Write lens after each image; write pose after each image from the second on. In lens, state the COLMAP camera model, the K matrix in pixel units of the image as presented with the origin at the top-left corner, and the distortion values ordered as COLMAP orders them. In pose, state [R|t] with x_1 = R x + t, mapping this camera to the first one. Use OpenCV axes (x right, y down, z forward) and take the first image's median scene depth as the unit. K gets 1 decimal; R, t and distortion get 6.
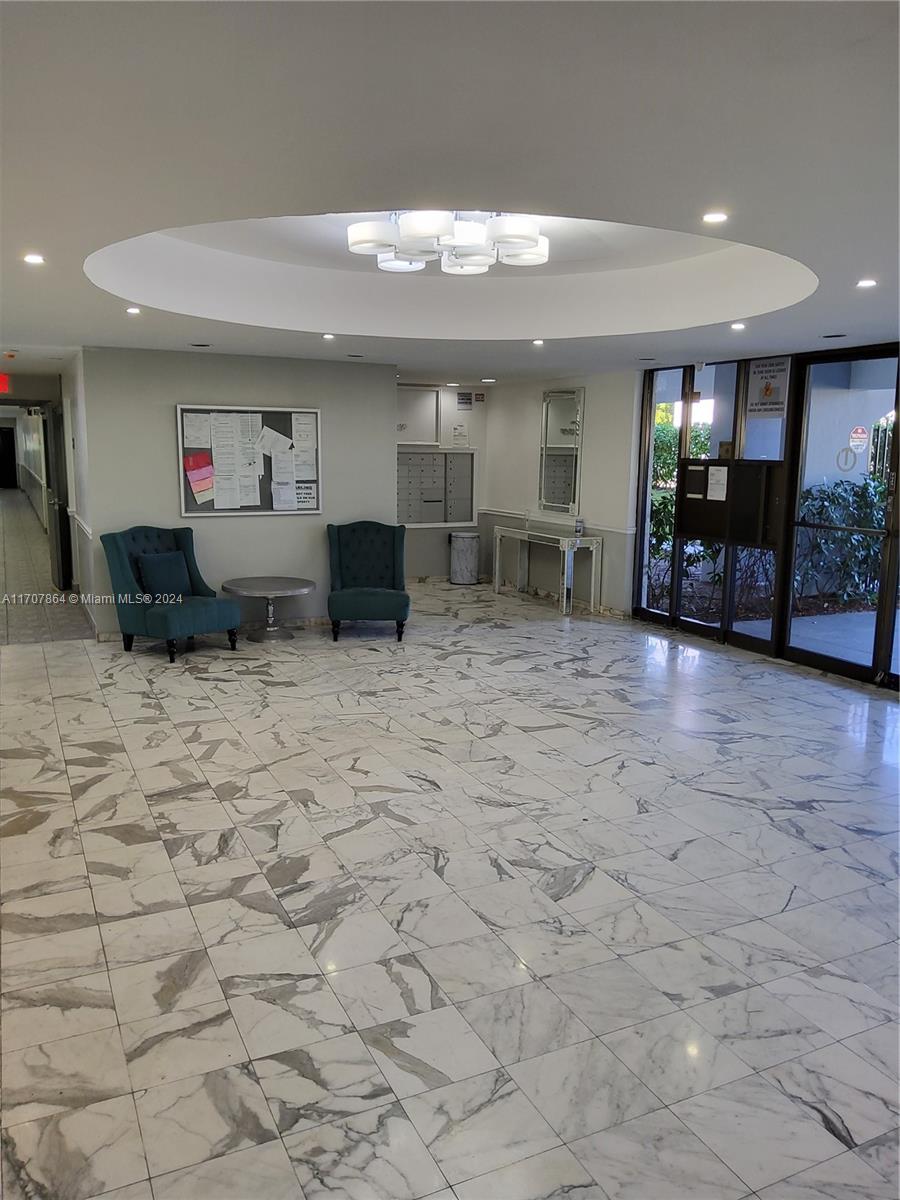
lens RADIAL K [[908.1, 0, 449.0], [0, 908.1, 600.5], [0, 0, 1]] dist [0.009467, -0.026284]
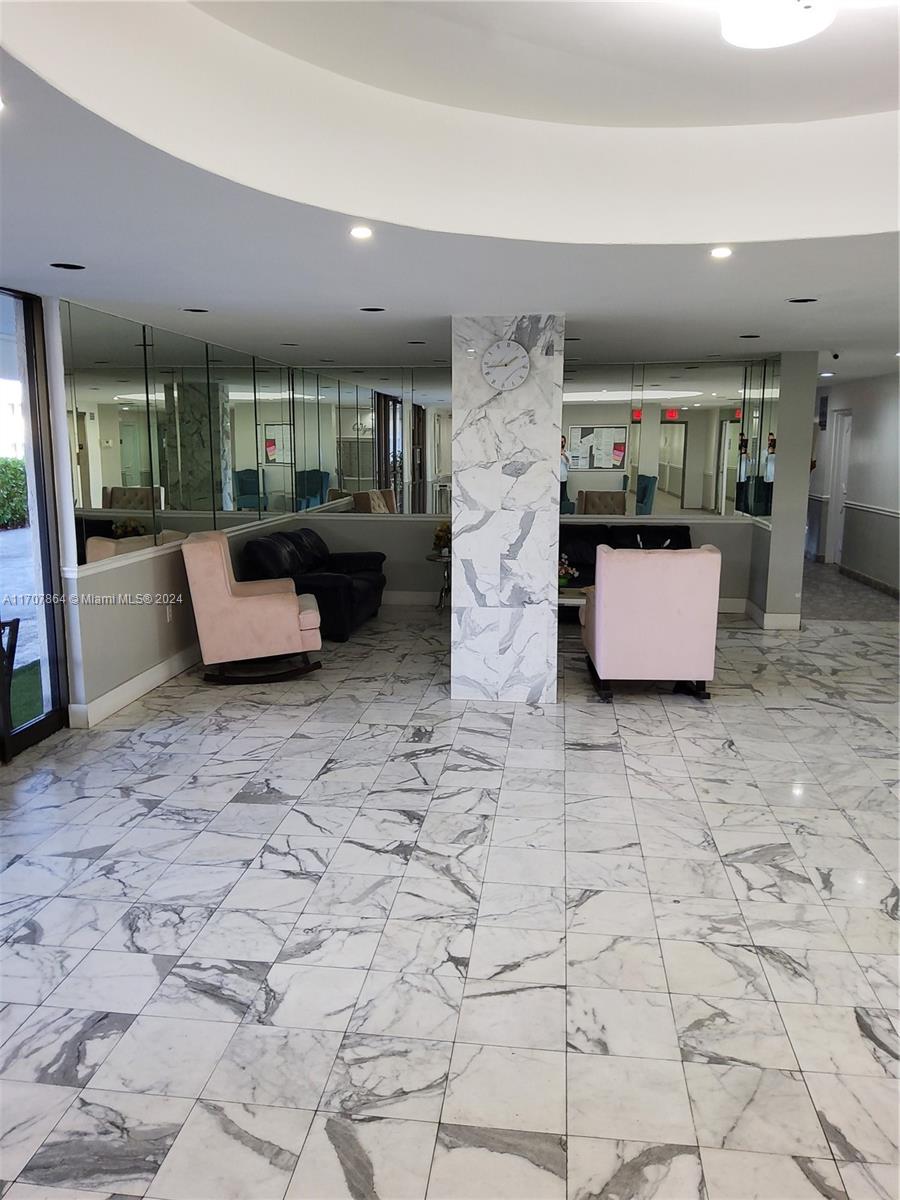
lens RADIAL K [[908.1, 0, 448.5], [0, 908.1, 598.0], [0, 0, 1]] dist [0.009467, -0.026284]
pose [[-0.837076, -0.104633, 0.536987, -0.078047], [0.081990, 0.946462, 0.312229, -0.260372], [-0.540907, 0.305387, -0.783682, 1.566444]]
